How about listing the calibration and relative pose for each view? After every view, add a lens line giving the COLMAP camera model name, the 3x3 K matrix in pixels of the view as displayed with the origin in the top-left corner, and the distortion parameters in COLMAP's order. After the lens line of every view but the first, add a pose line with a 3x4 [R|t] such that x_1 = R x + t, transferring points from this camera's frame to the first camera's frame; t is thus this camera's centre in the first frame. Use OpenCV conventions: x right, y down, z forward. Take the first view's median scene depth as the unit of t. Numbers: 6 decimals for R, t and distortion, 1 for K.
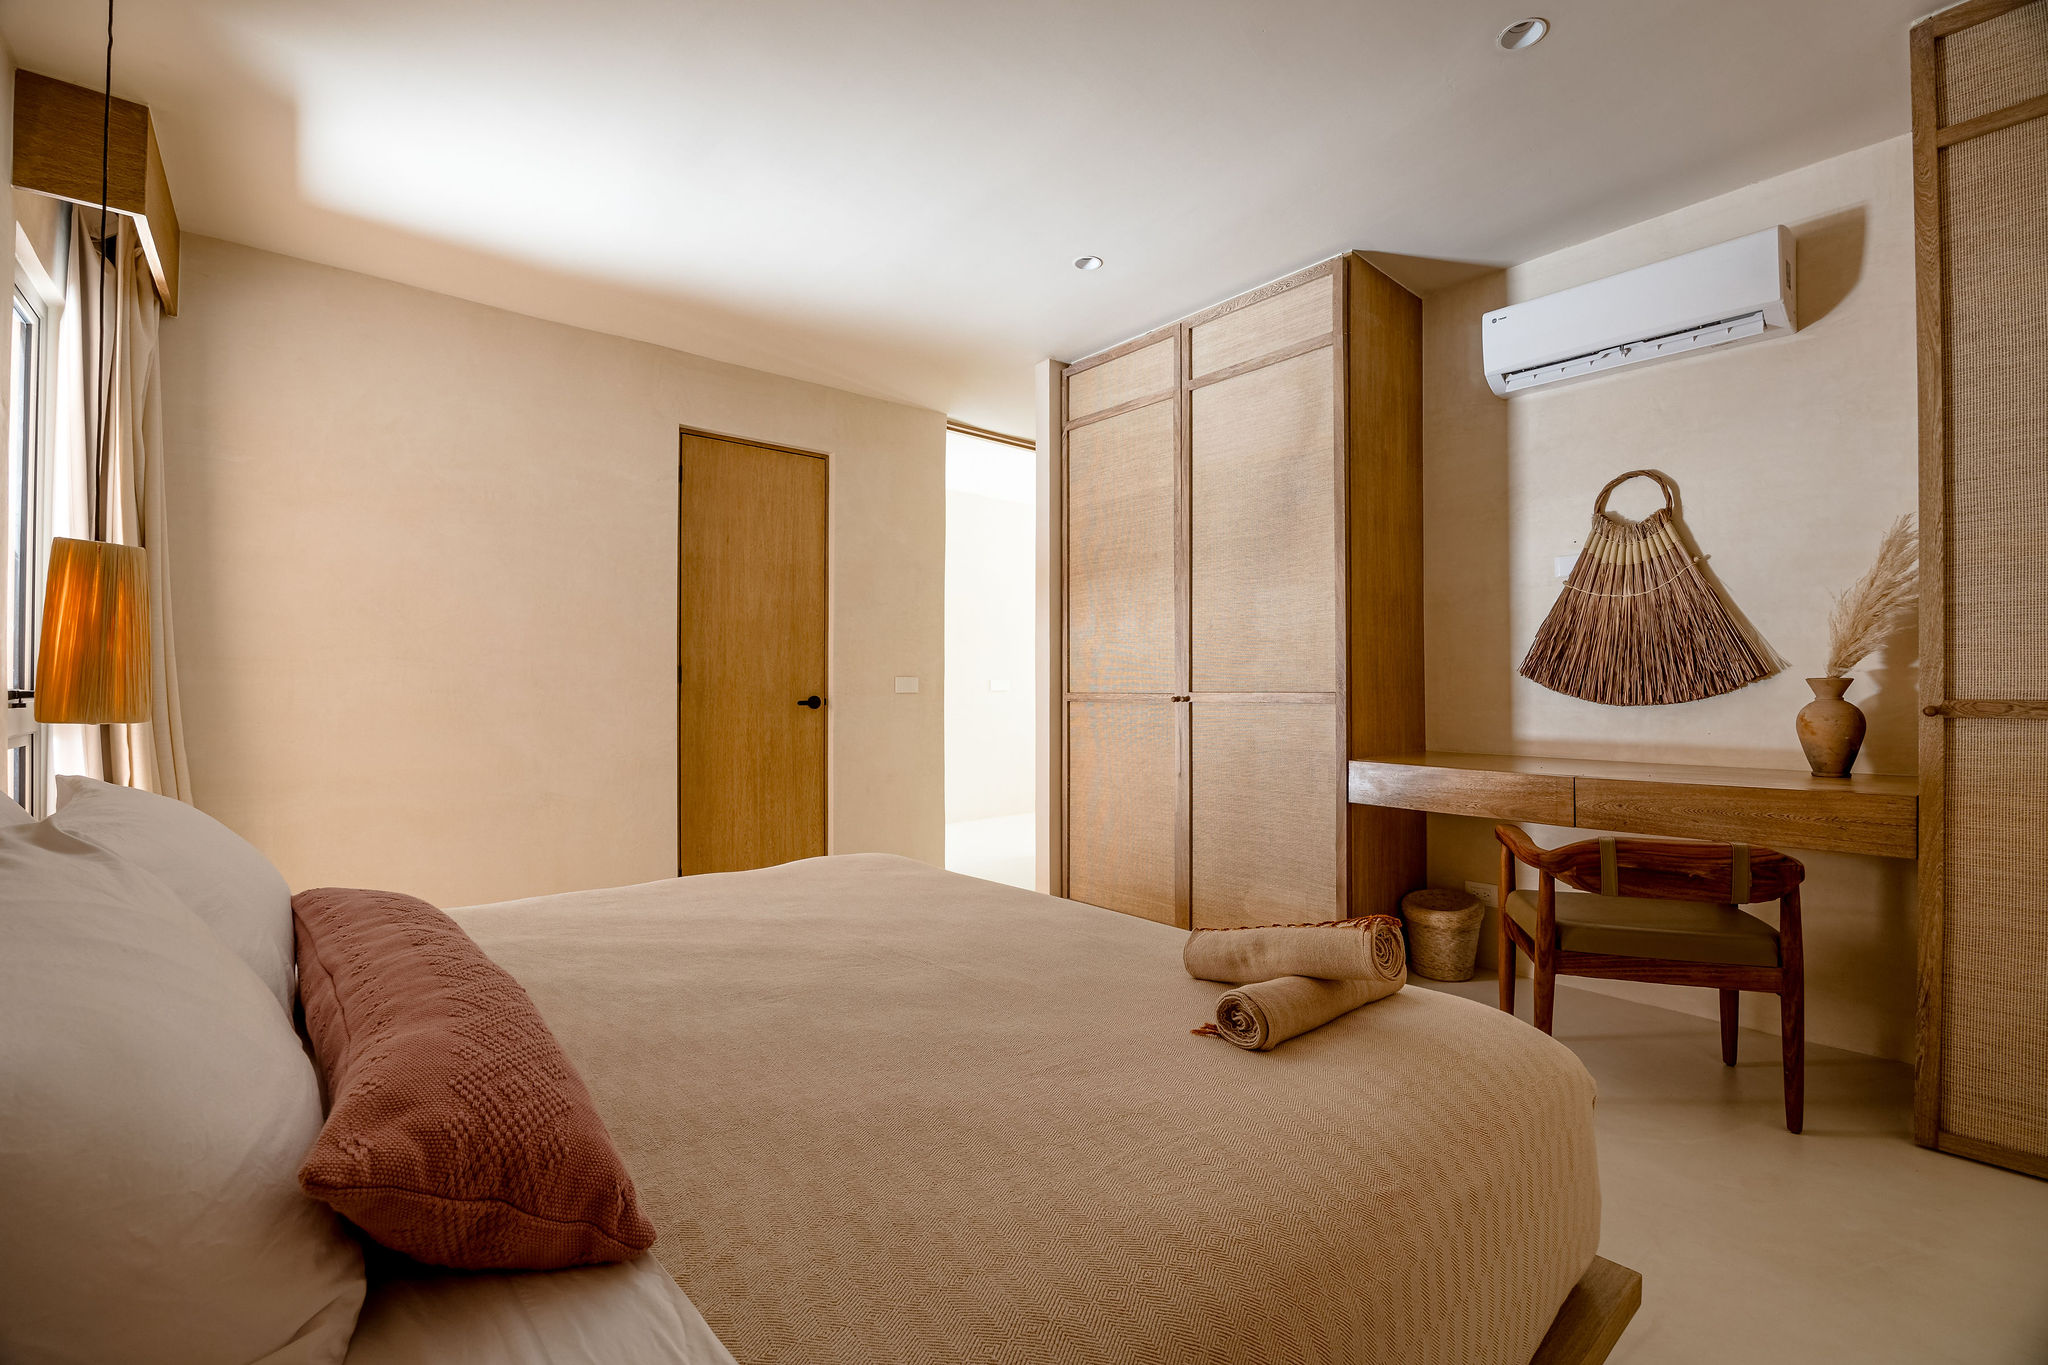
lens RADIAL K [[868.5, 0, 1023.2], [0, 868.5, 683.6], [0, 0, 1]] dist [-0.014556, 0.000825]
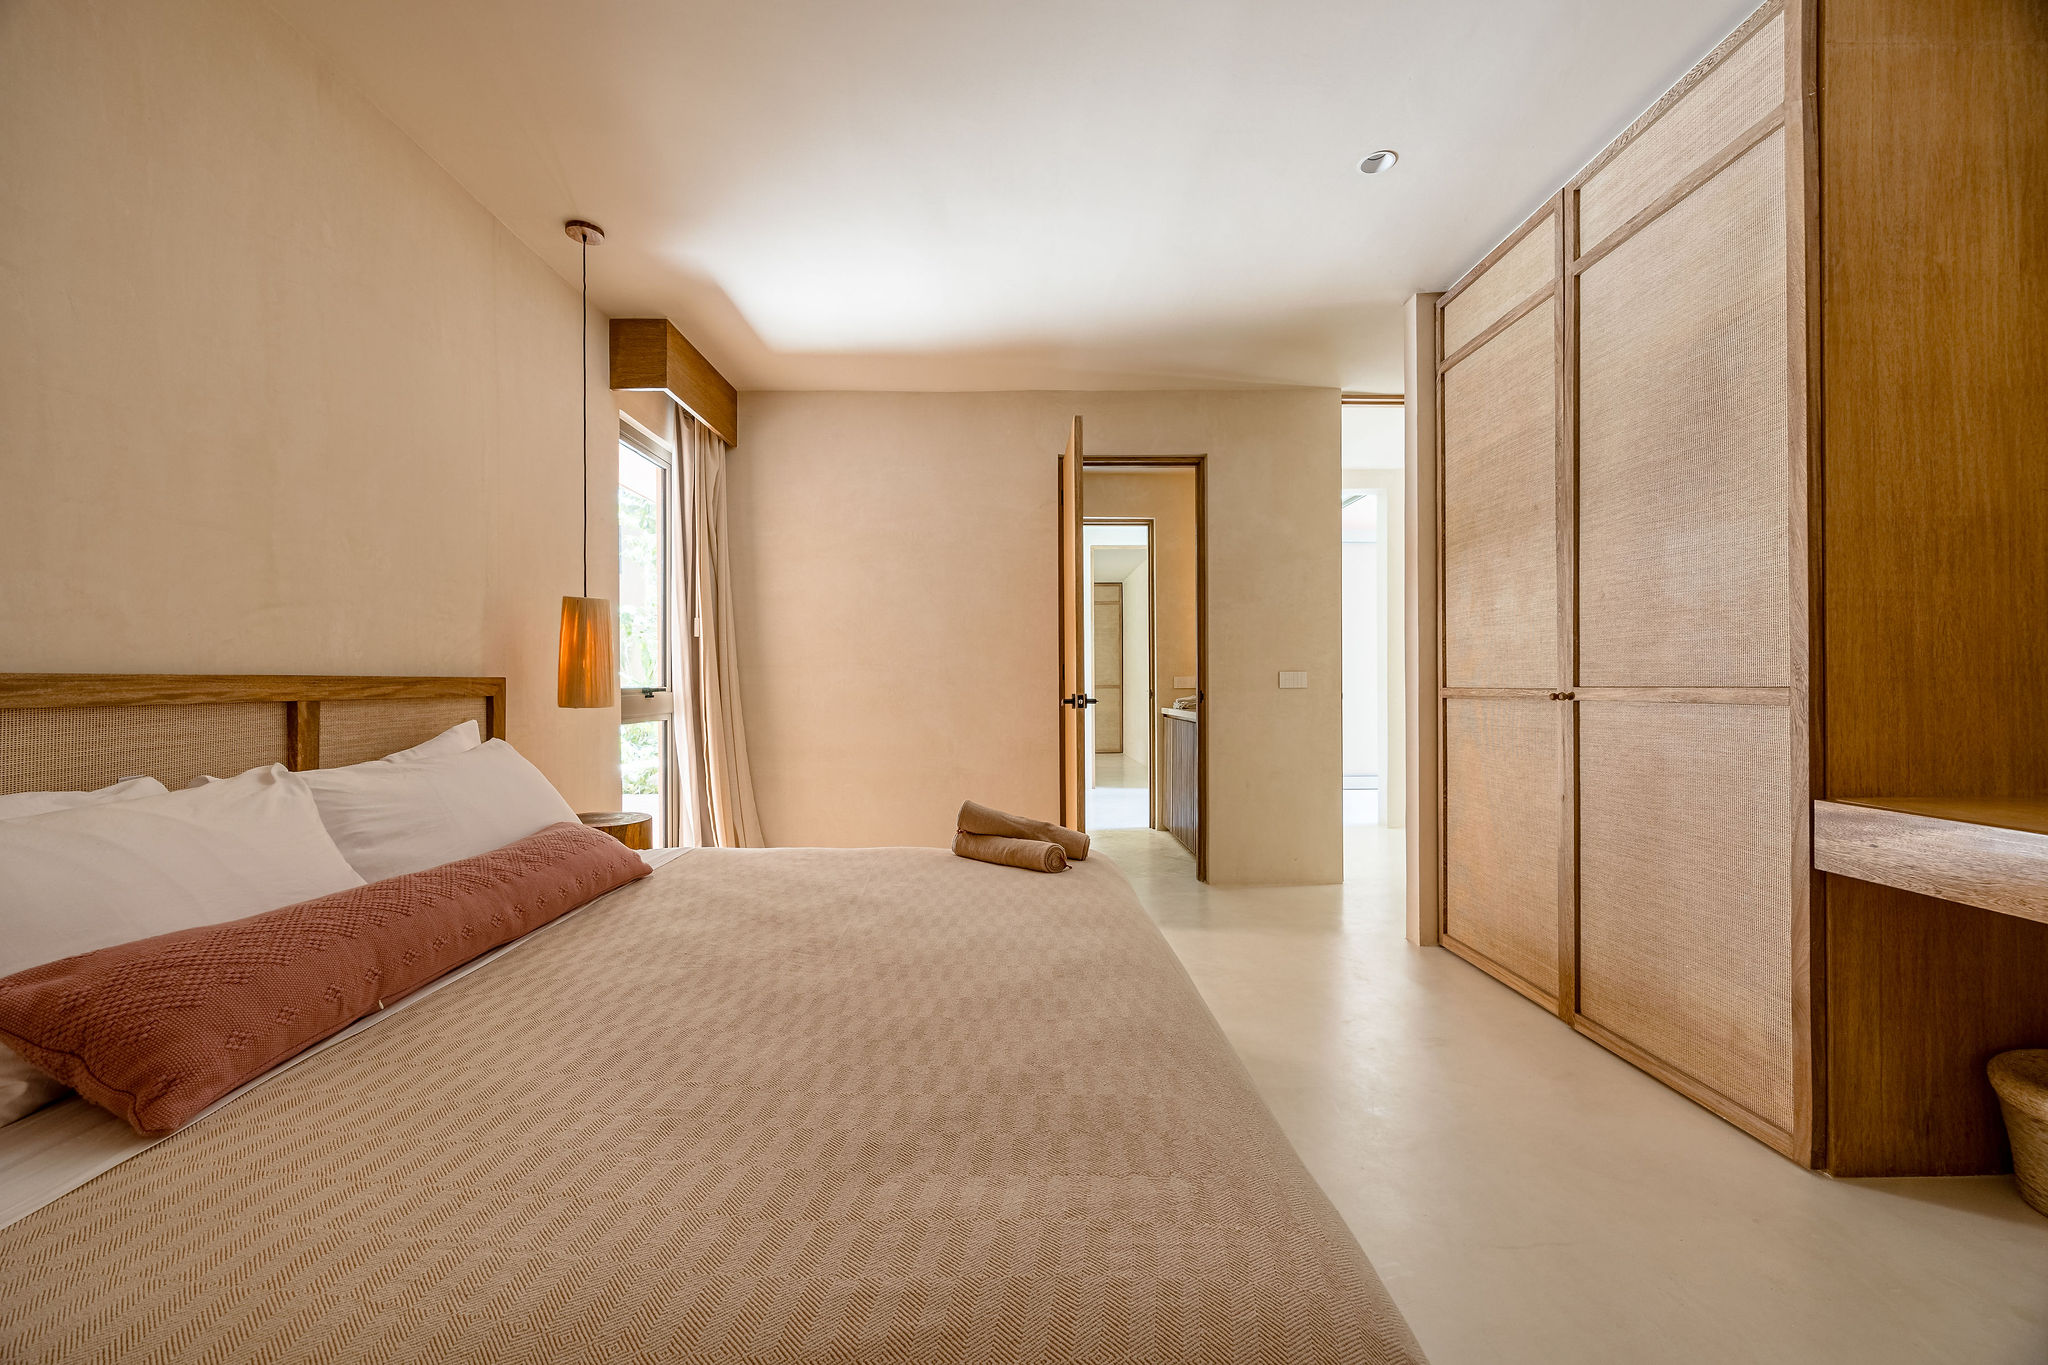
lens RADIAL K [[779.6, 0, 1018.3], [0, 779.6, 685.0], [0, 0, 1]] dist [0.000630, 0.000165]
pose [[0.767381, -0.002395, -0.641187, 0.253781], [0.007369, 0.999960, 0.005084, 0.001203], [0.641149, -0.008626, 0.767368, 0.189383]]
